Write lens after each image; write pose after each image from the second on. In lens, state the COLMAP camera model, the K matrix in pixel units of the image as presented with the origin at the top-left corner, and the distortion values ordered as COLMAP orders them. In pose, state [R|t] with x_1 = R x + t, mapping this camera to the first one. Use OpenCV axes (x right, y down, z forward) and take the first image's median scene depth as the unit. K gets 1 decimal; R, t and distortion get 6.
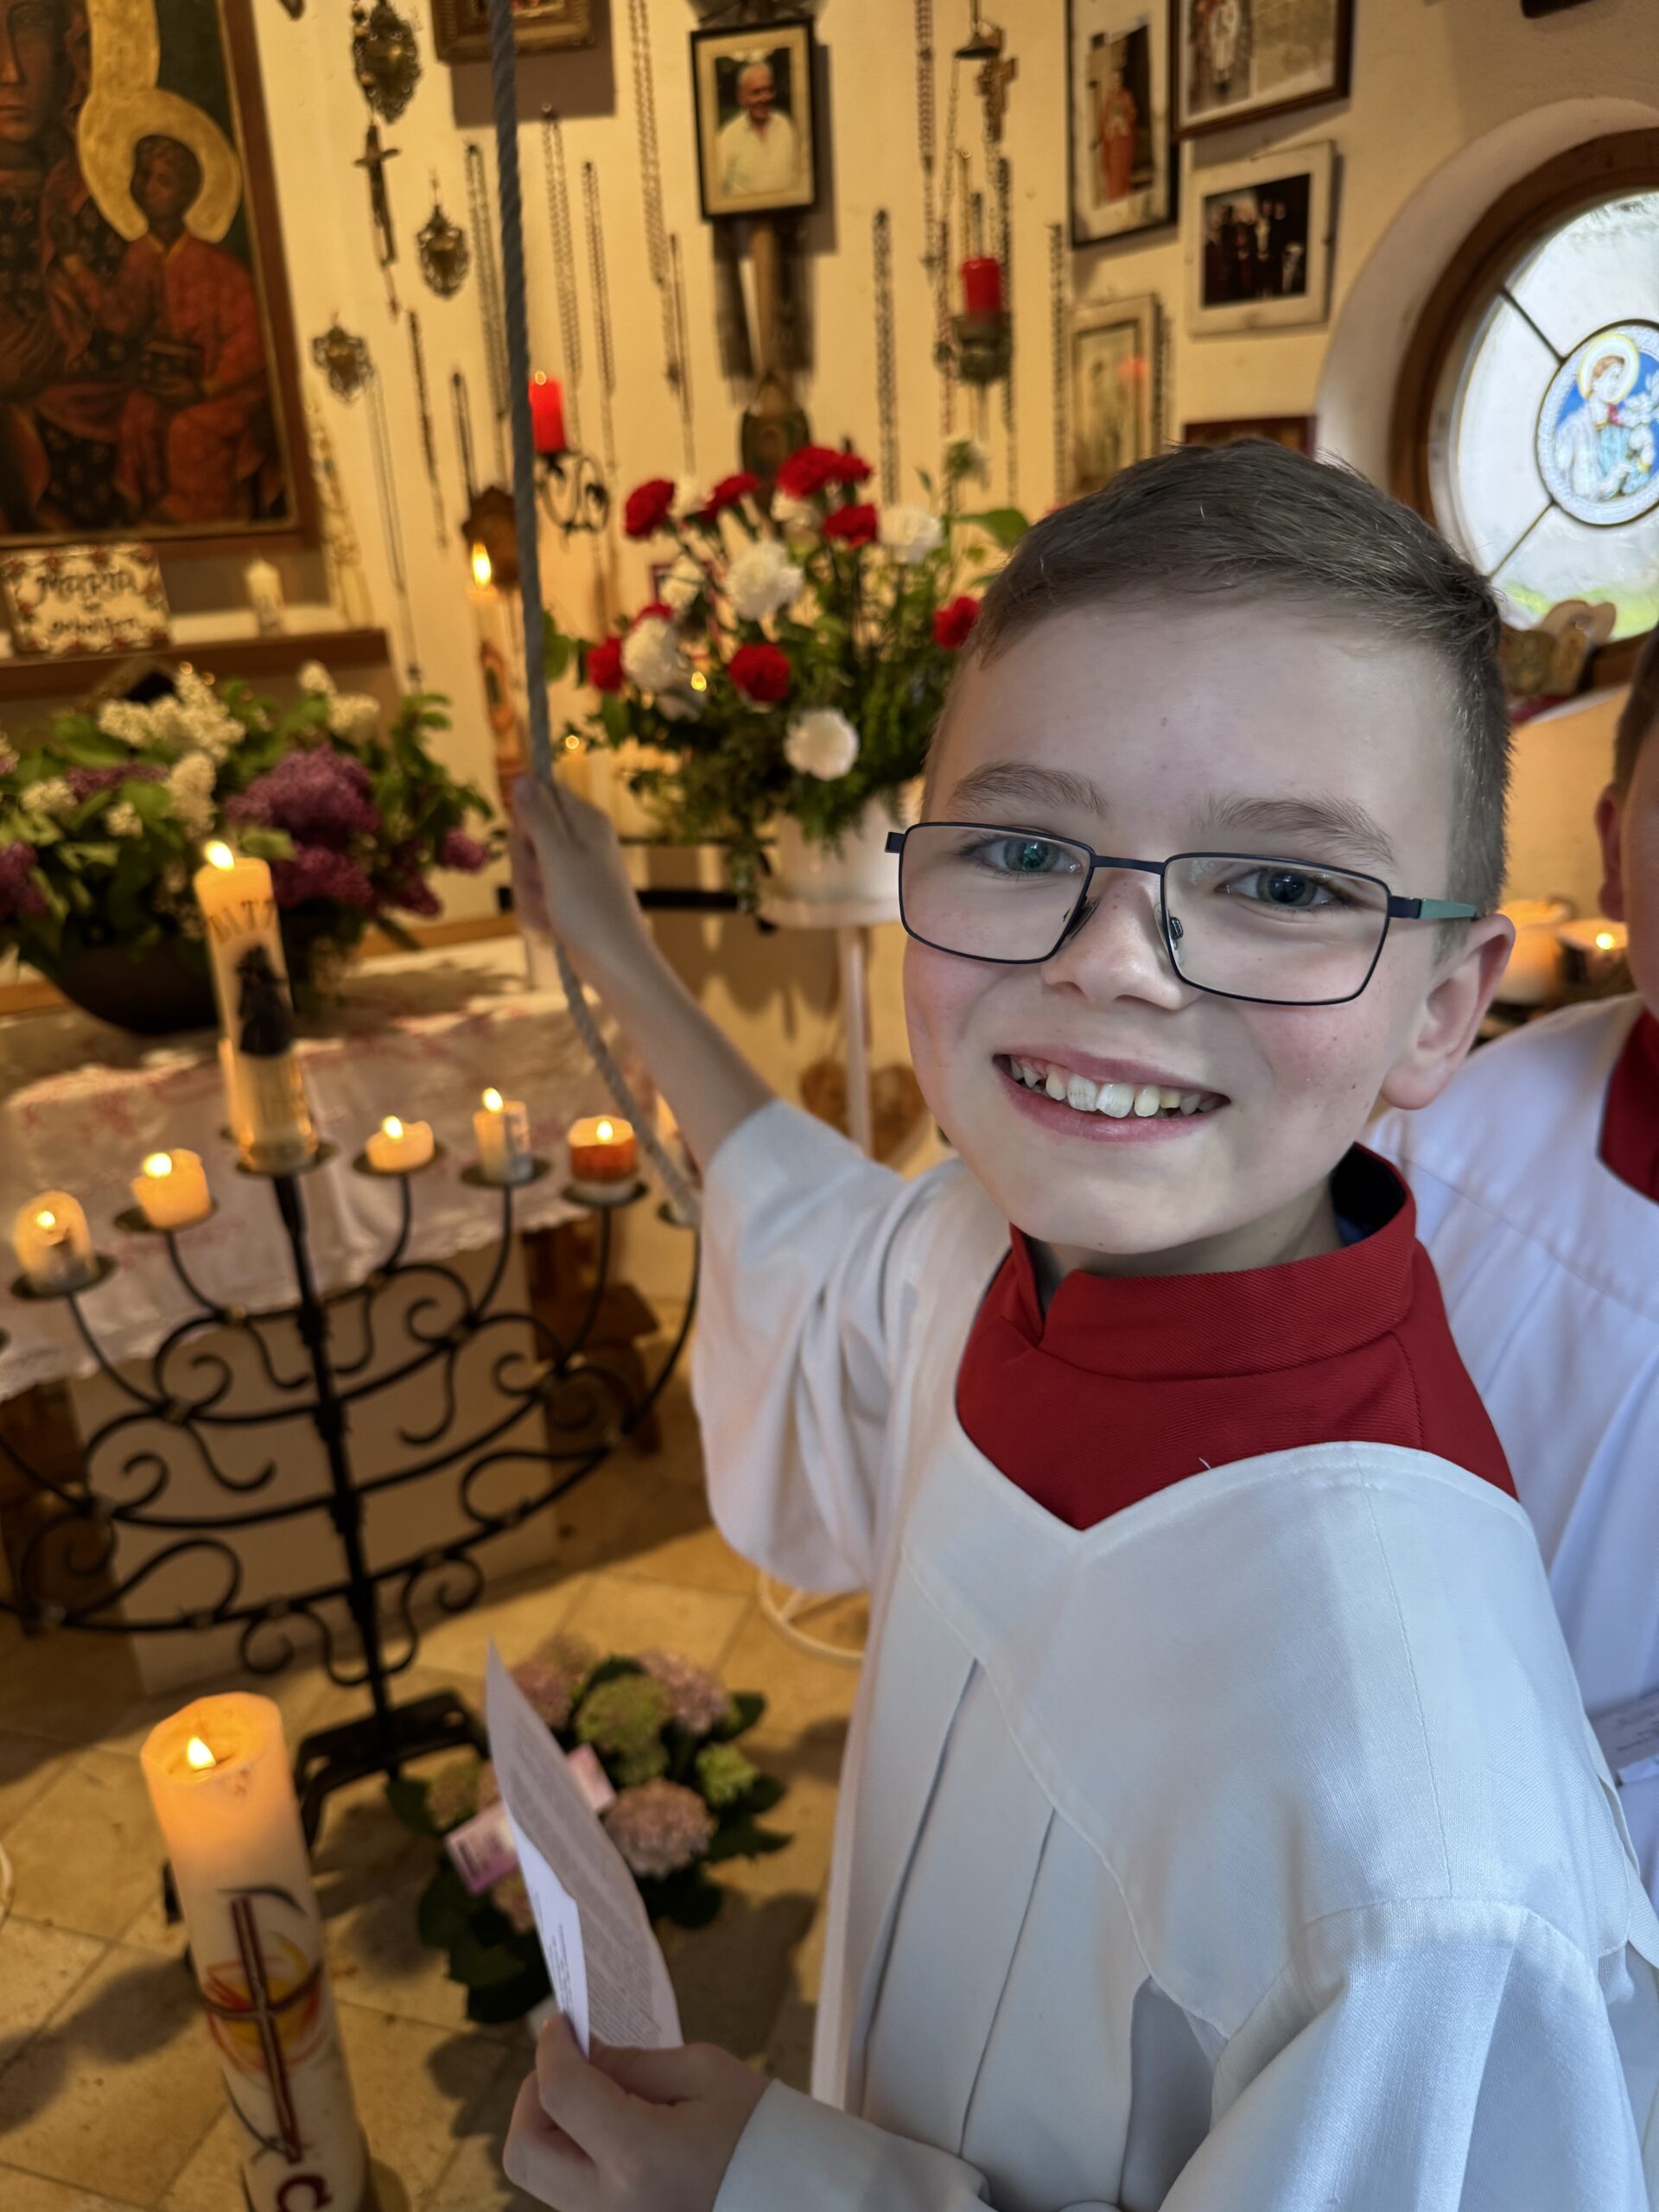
lens RADIAL K [[1652.2, 0, 824.1], [0, 1652.2, 1102.2], [0, 0, 1]] dist [-0.021671, 0.002921]
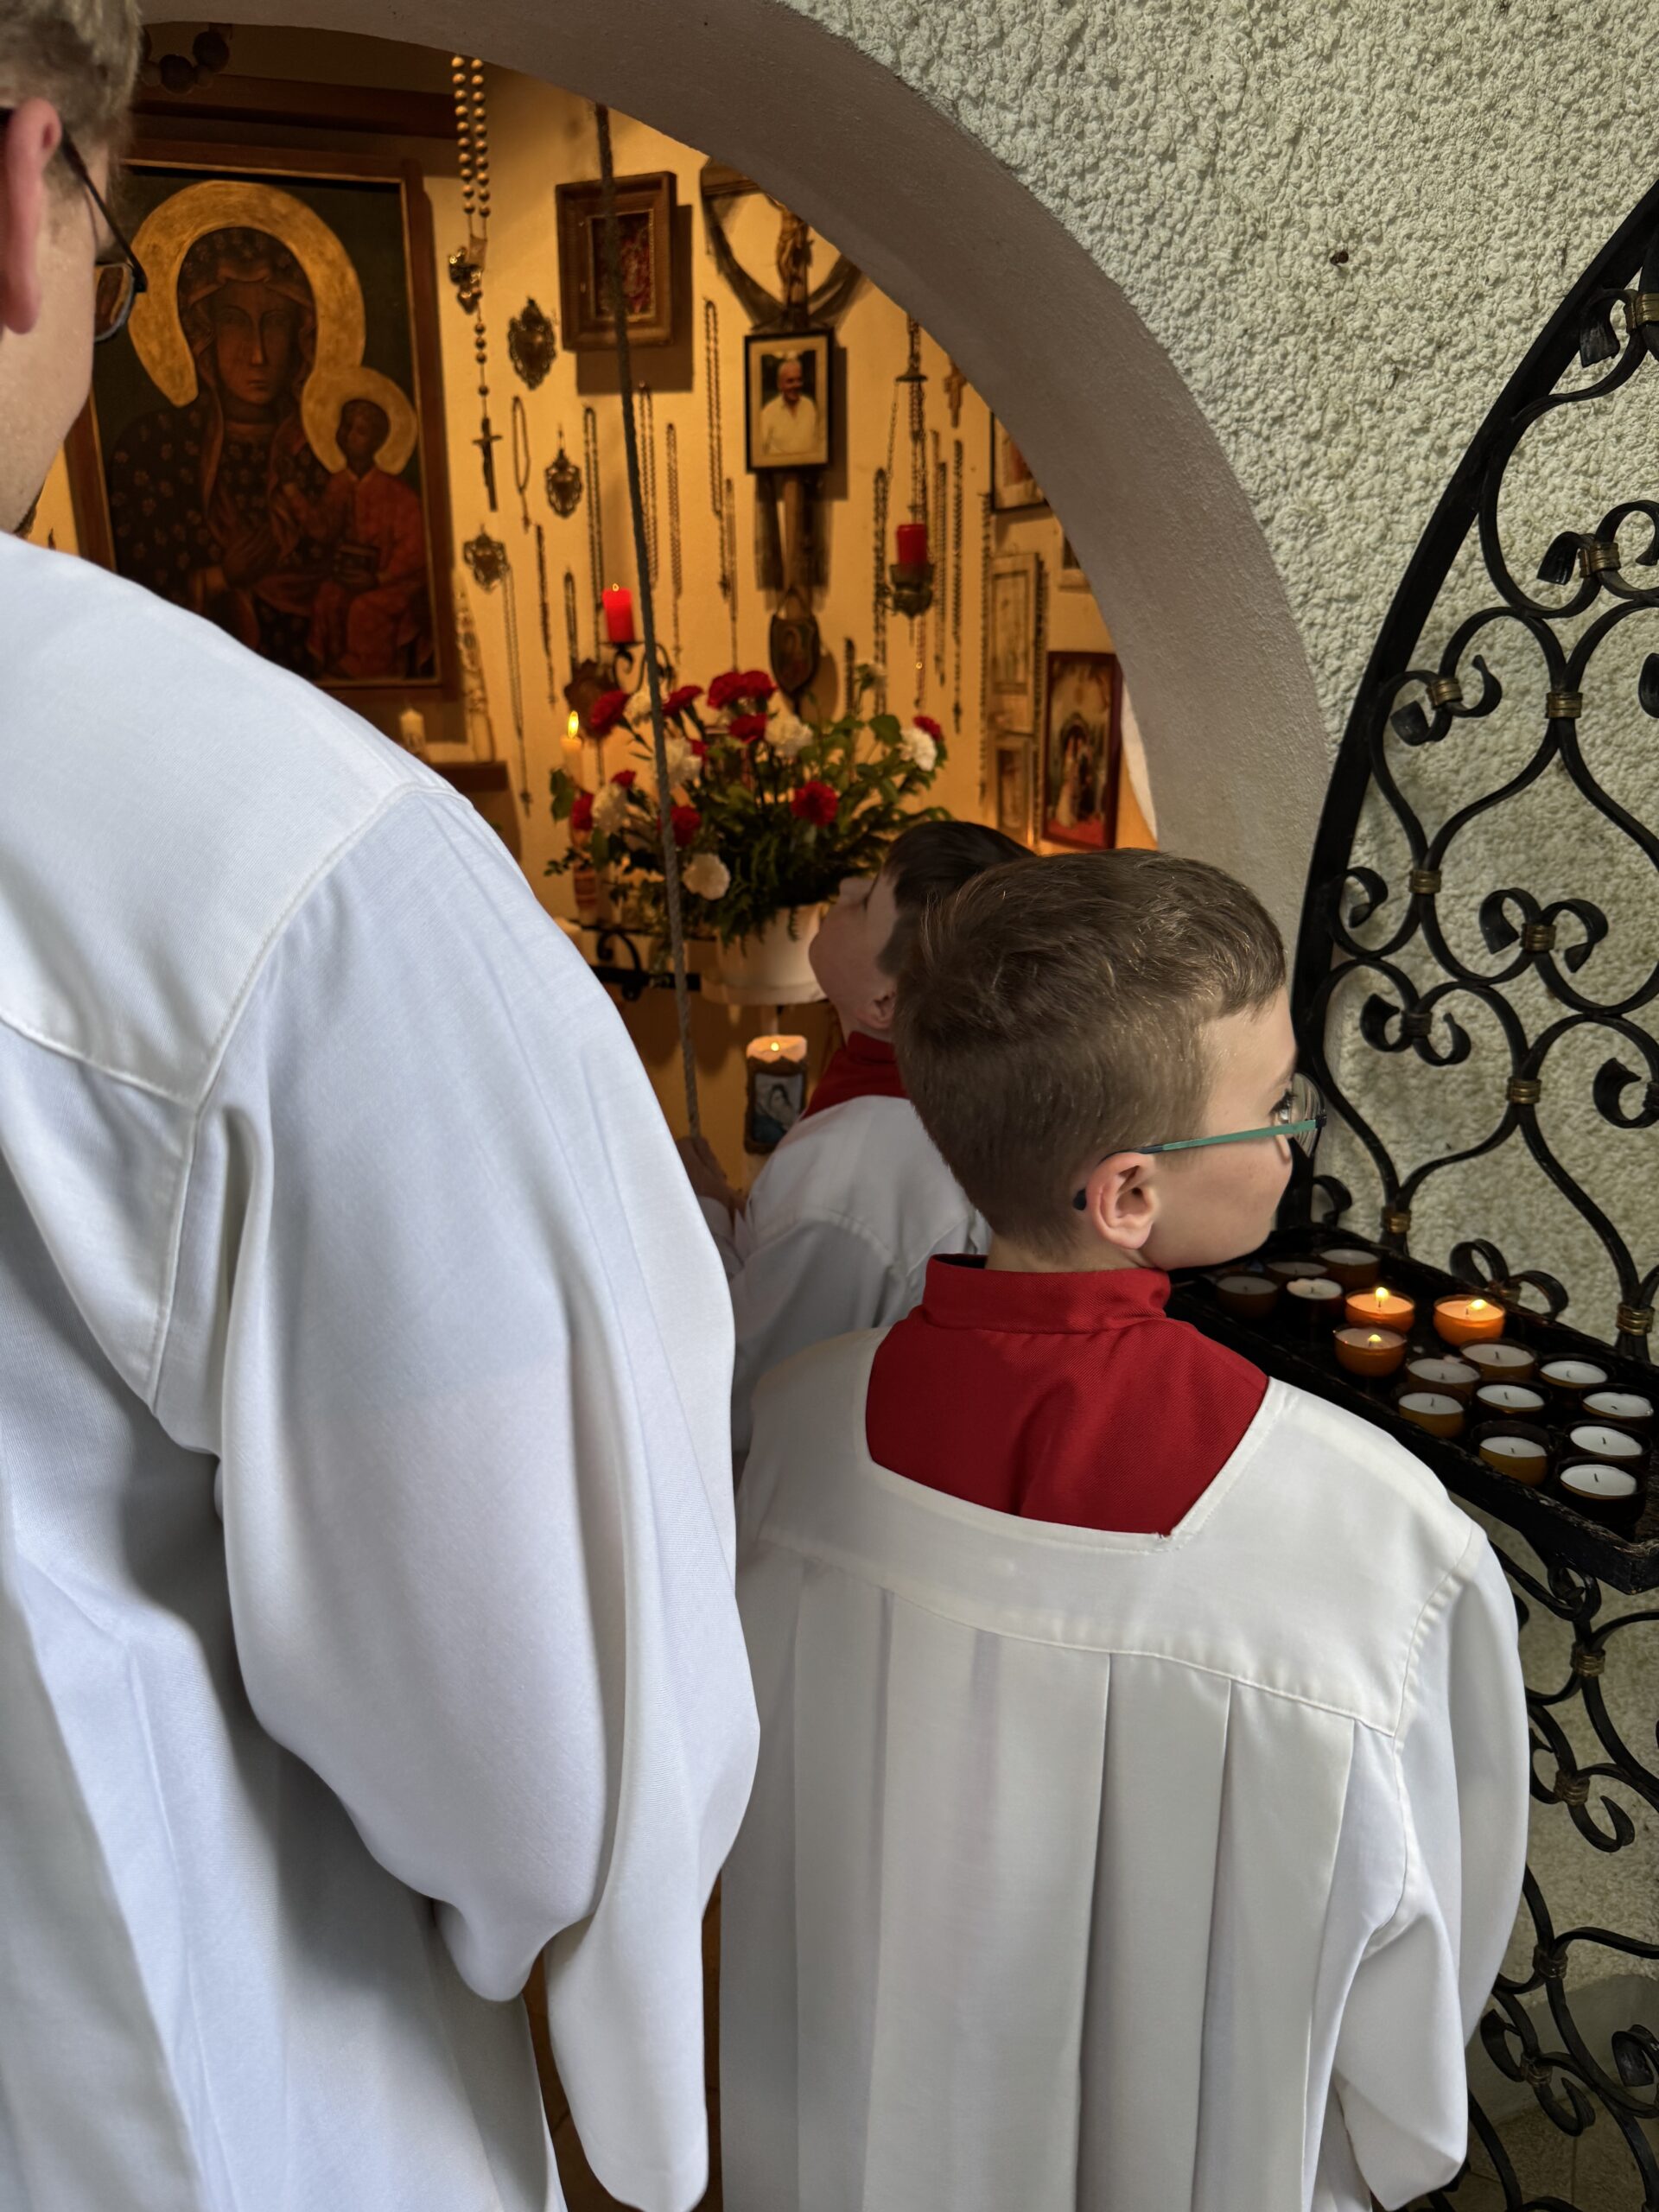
lens RADIAL K [[1652.2, 0, 823.7], [0, 1652.2, 1101.5], [0, 0, 1]] dist [-0.021671, 0.002921]
pose [[0.988292, 0.076378, -0.132080, 0.198744], [-0.084583, 0.994746, -0.057667, 0.034572], [0.126982, 0.068164, 0.989560, -0.261350]]
